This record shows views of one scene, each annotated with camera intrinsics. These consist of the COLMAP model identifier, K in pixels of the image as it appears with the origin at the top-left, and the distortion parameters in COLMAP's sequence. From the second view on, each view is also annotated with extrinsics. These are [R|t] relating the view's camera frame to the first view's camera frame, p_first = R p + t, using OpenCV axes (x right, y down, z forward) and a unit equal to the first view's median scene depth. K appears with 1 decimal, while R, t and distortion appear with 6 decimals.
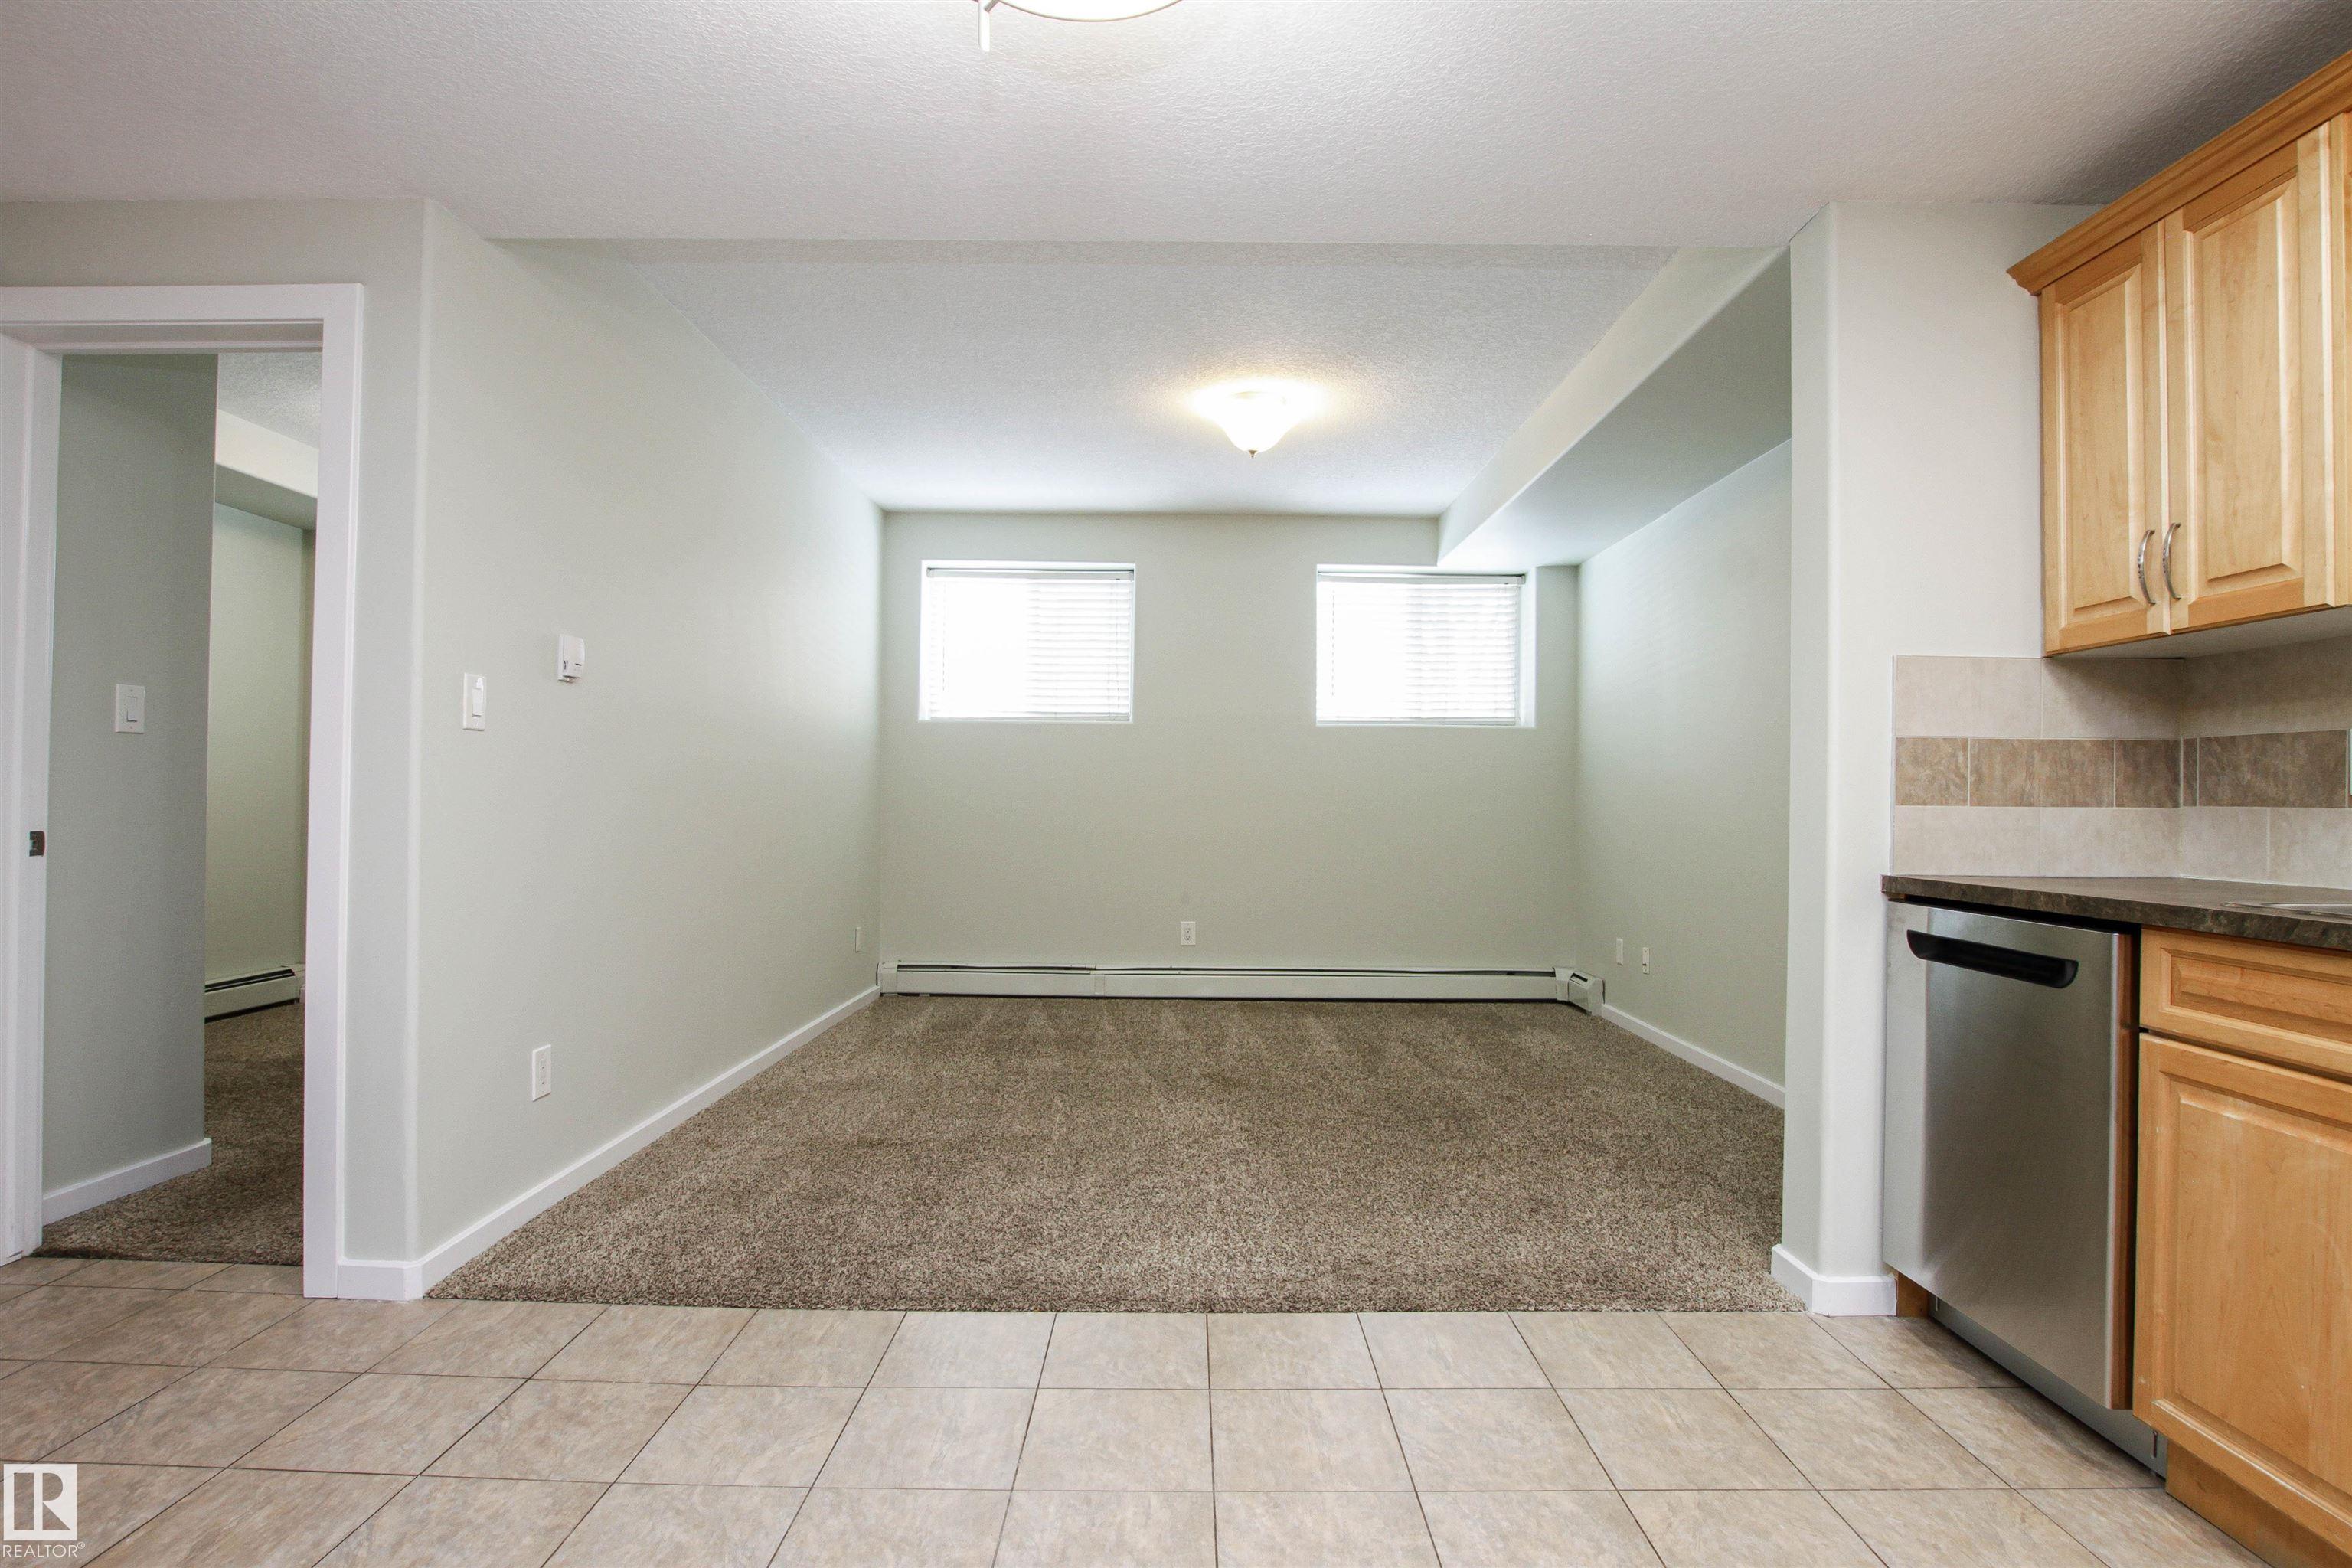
lens RADIAL K [[1162.3, 0, 1179.4], [0, 1162.3, 788.6], [0, 0, 1]] dist [-0.033310, 0.005603]
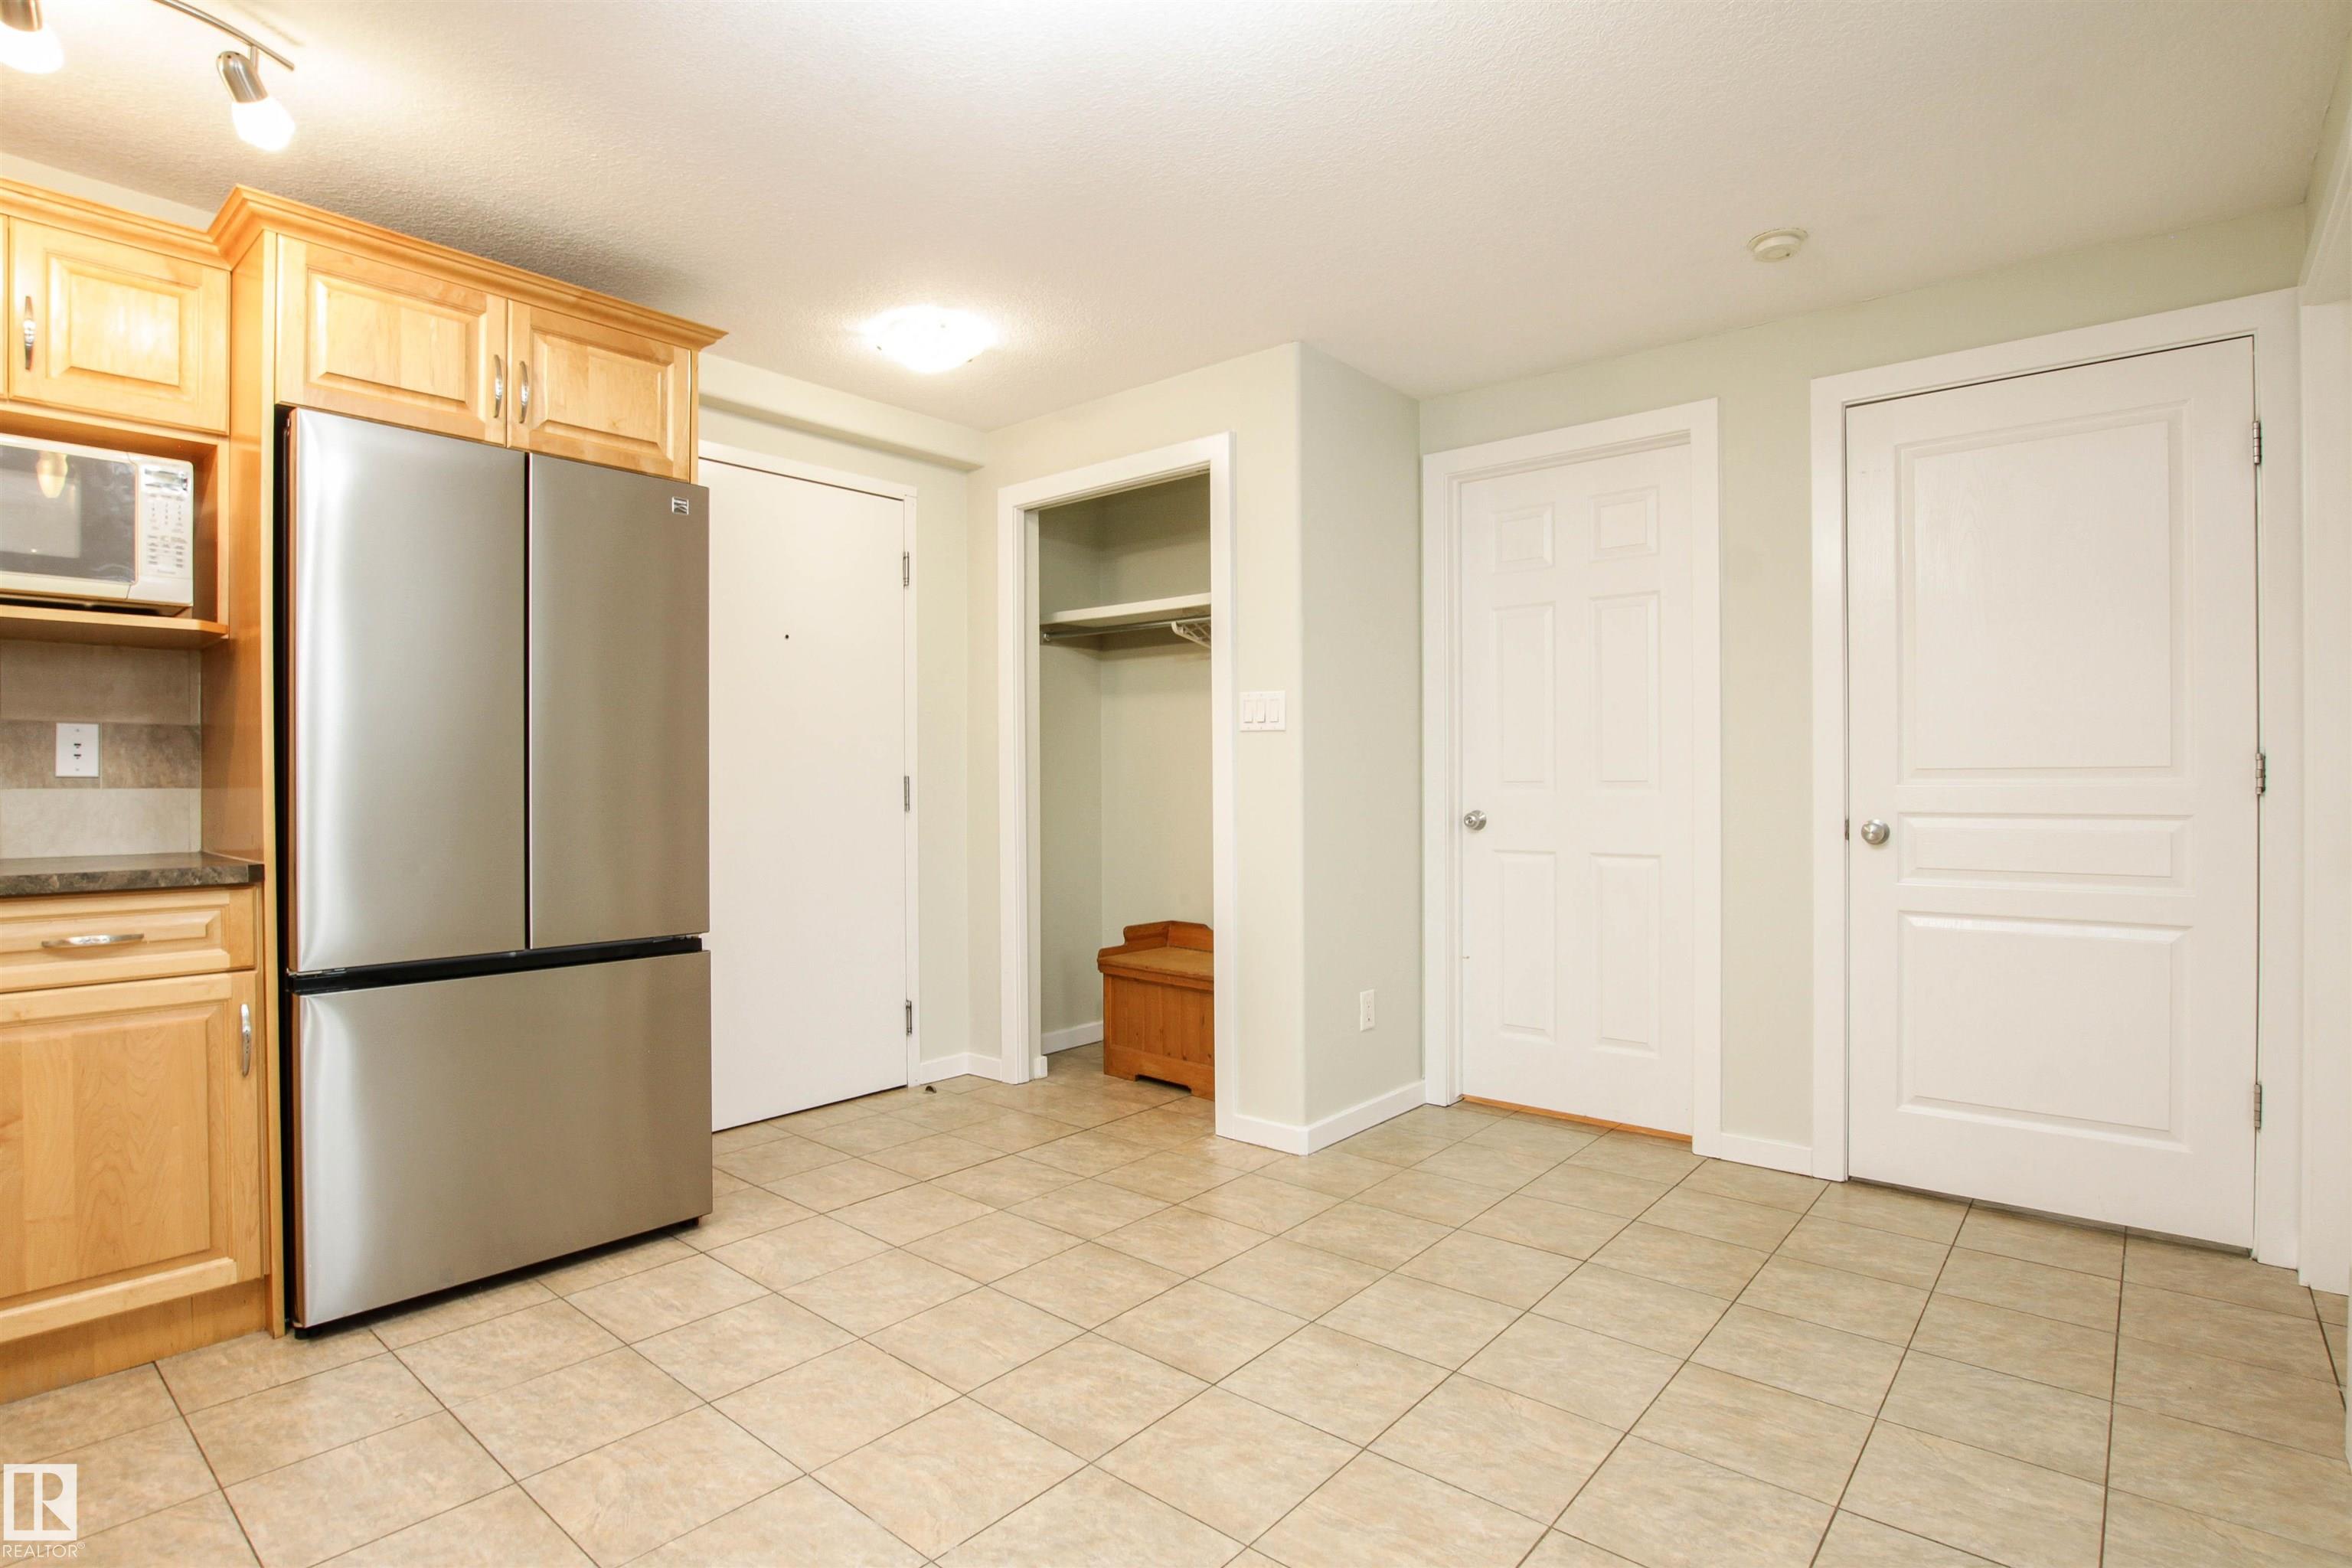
lens RADIAL K [[1162.3, 0, 1179.8], [0, 1162.3, 789.7], [0, 0, 1]] dist [-0.033310, 0.005603]
pose [[-0.644408, -0.004064, -0.764671, 0.228461], [0.002612, 0.999968, -0.007516, 0.006548], [0.764677, -0.006840, -0.644377, 0.665126]]
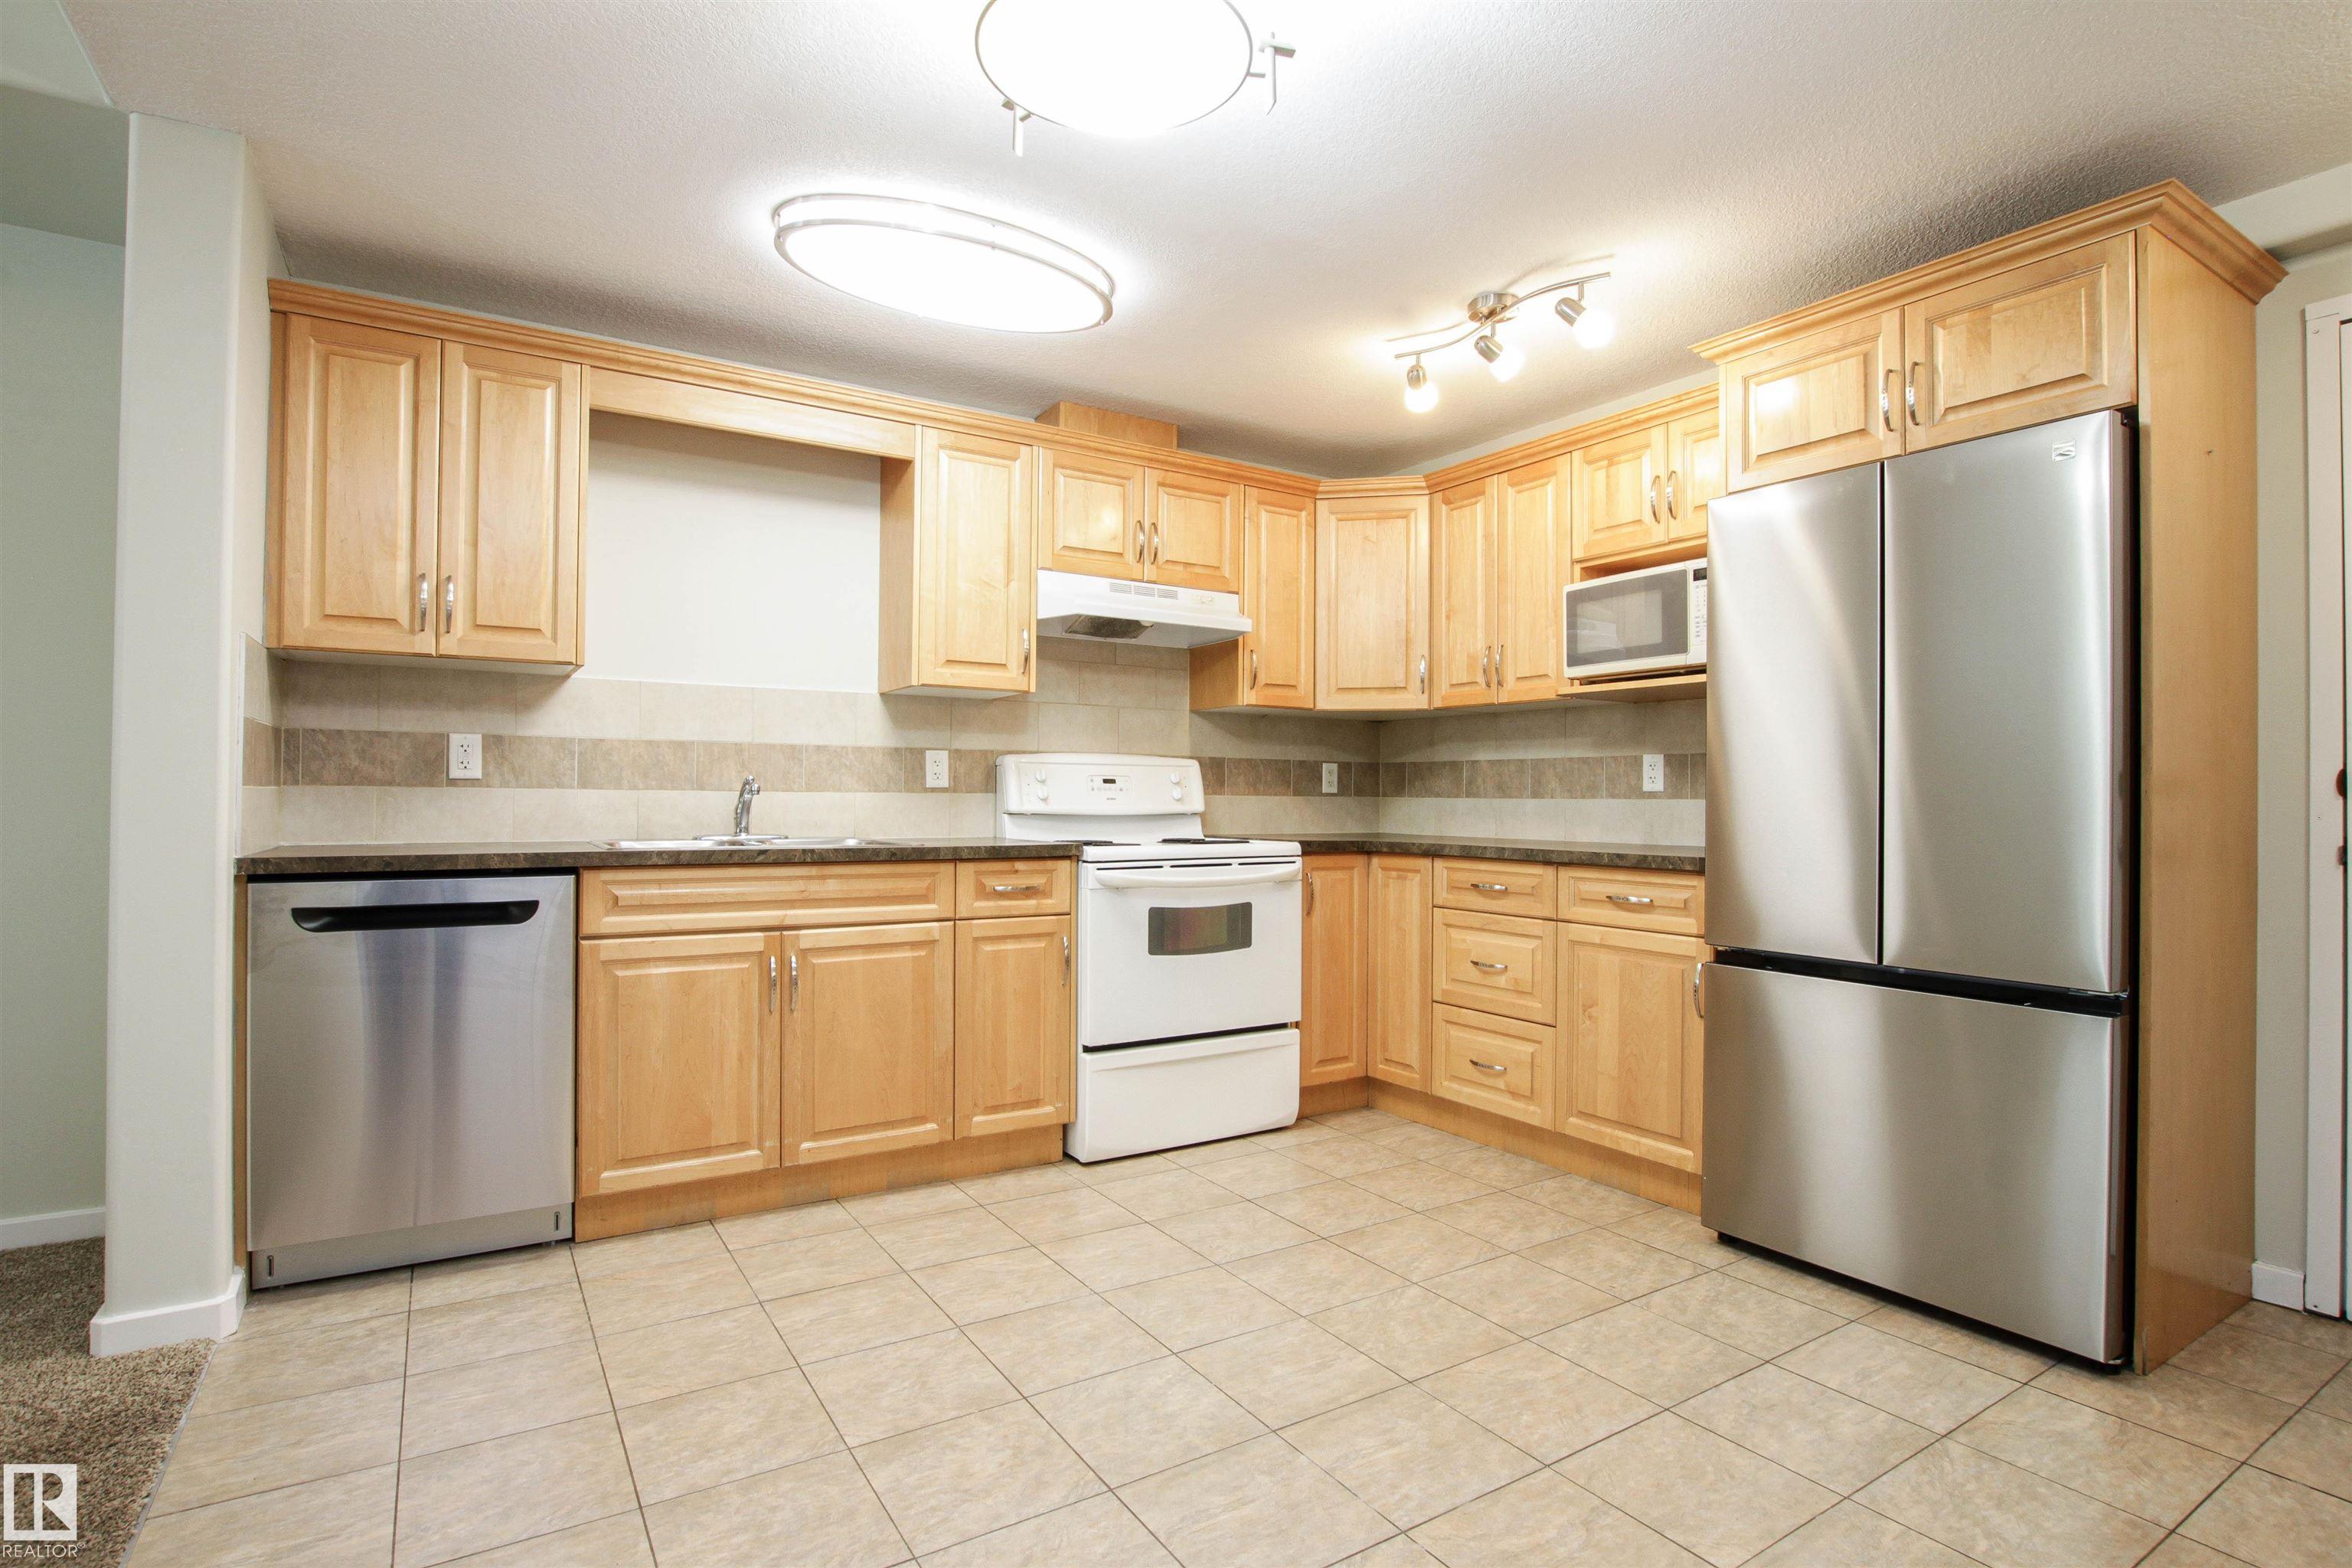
lens RADIAL K [[1162.3, 0, 1176.0], [0, 1162.3, 791.2], [0, 0, 1]] dist [-0.033310, 0.005603]
pose [[-0.538945, -0.010711, 0.842273, -0.461175], [-0.020714, 0.999785, -0.000540, 0.002184], [-0.842086, -0.017738, -0.539052, 0.635452]]
